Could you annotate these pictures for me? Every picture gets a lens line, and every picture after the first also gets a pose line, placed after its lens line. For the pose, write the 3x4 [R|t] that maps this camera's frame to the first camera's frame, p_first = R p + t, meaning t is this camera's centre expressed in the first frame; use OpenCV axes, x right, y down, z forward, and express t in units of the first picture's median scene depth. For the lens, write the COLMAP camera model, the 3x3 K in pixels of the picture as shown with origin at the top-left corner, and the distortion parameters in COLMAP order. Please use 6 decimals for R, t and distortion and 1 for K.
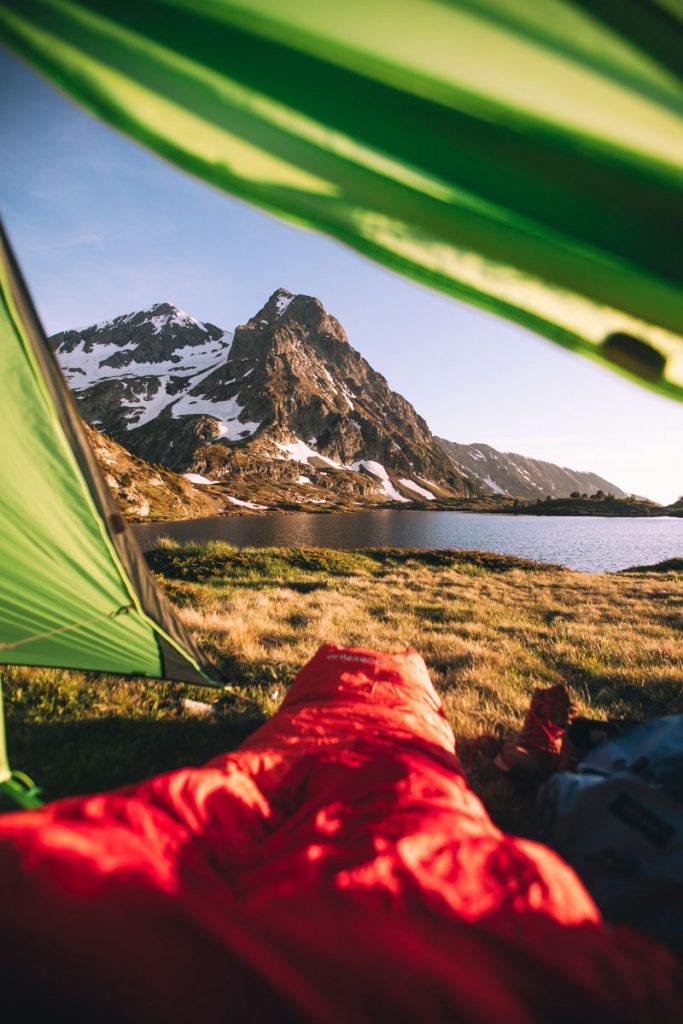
lens RADIAL K [[468.4, 0, 341.5], [0, 468.4, 512.0], [0, 0, 1]] dist [-0.071466, 0.055133]
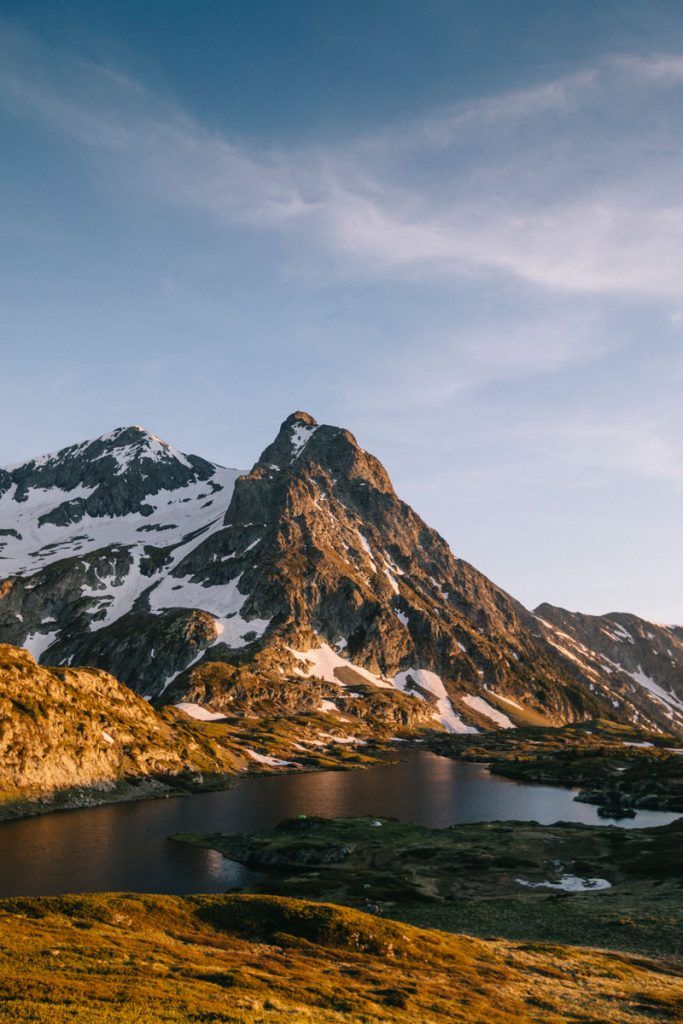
lens RADIAL K [[806.9, 0, 341.5], [0, 806.9, 512.0], [0, 0, 1]] dist [-0.005693, 0.004724]
pose [[0.997210, -0.027719, -0.069311, 0.026999], [0.009066, 0.966600, -0.256131, -0.023683], [0.074095, 0.254788, 0.964154, -0.228027]]
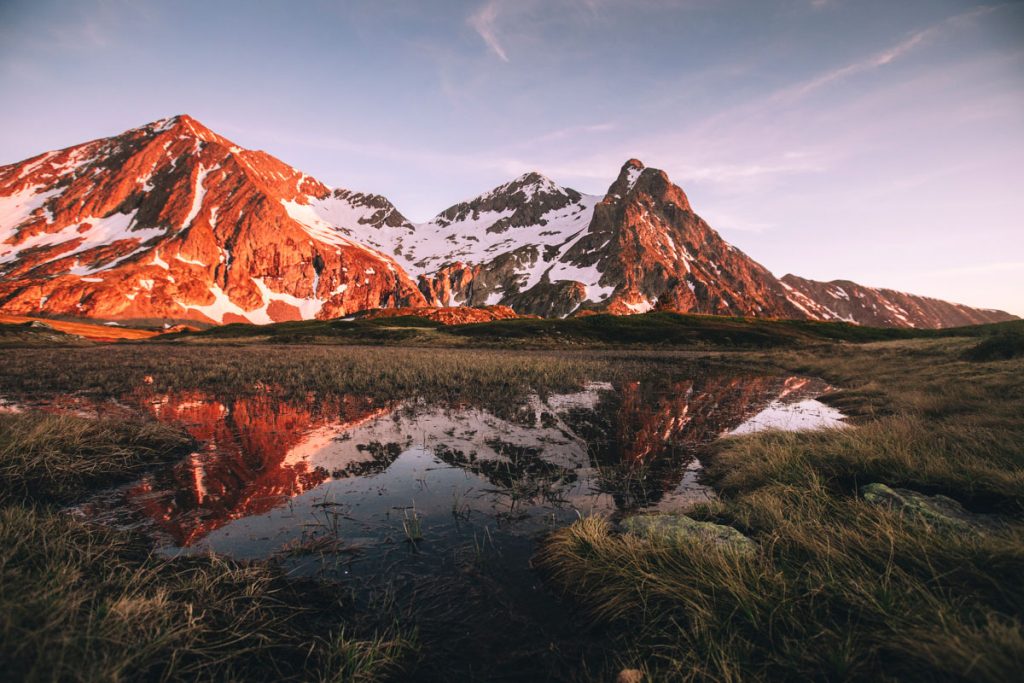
lens RADIAL K [[481.5, 0, 512.0], [0, 481.5, 341.5], [0, 0, 1]] dist [-0.081873, 0.049869]
pose [[0.934383, 0.025313, -0.355370, 0.037062], [-0.026116, 0.999656, 0.002539, -0.025317], [0.355312, 0.006909, 0.934722, -0.337880]]
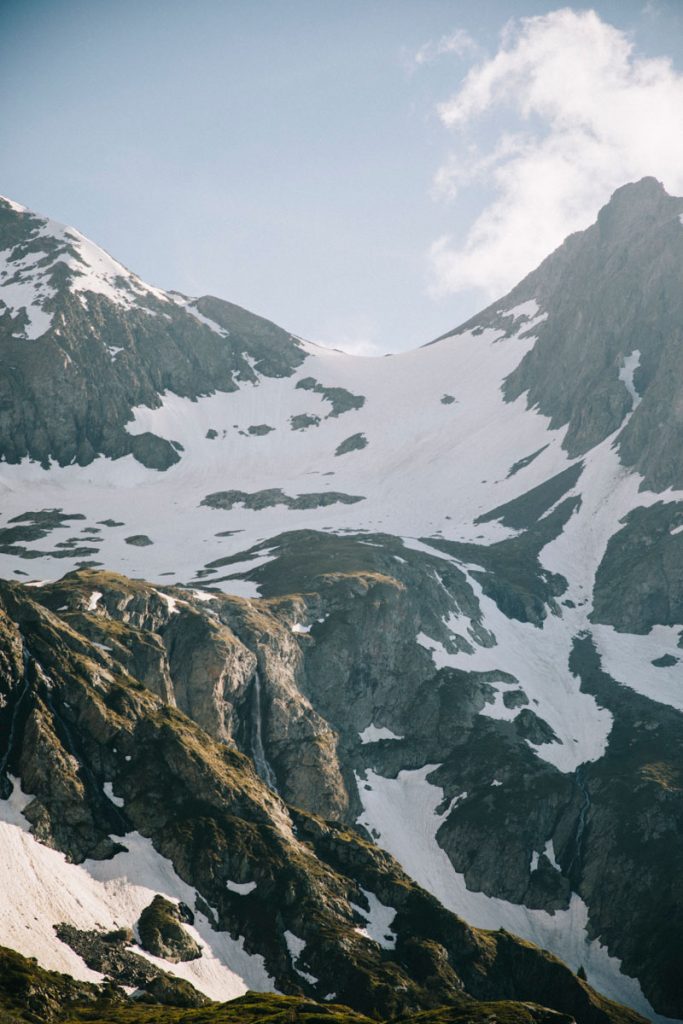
lens RADIAL K [[2381.8, 0, 341.5], [0, 2381.8, 512.0], [0, 0, 1]] dist [0.504936, 0.321367]
pose [[0.993929, 0.027309, 0.106584, -0.609230], [0.003529, 0.960296, -0.278962, 0.031232], [-0.109970, 0.277645, 0.954369, -0.164821]]
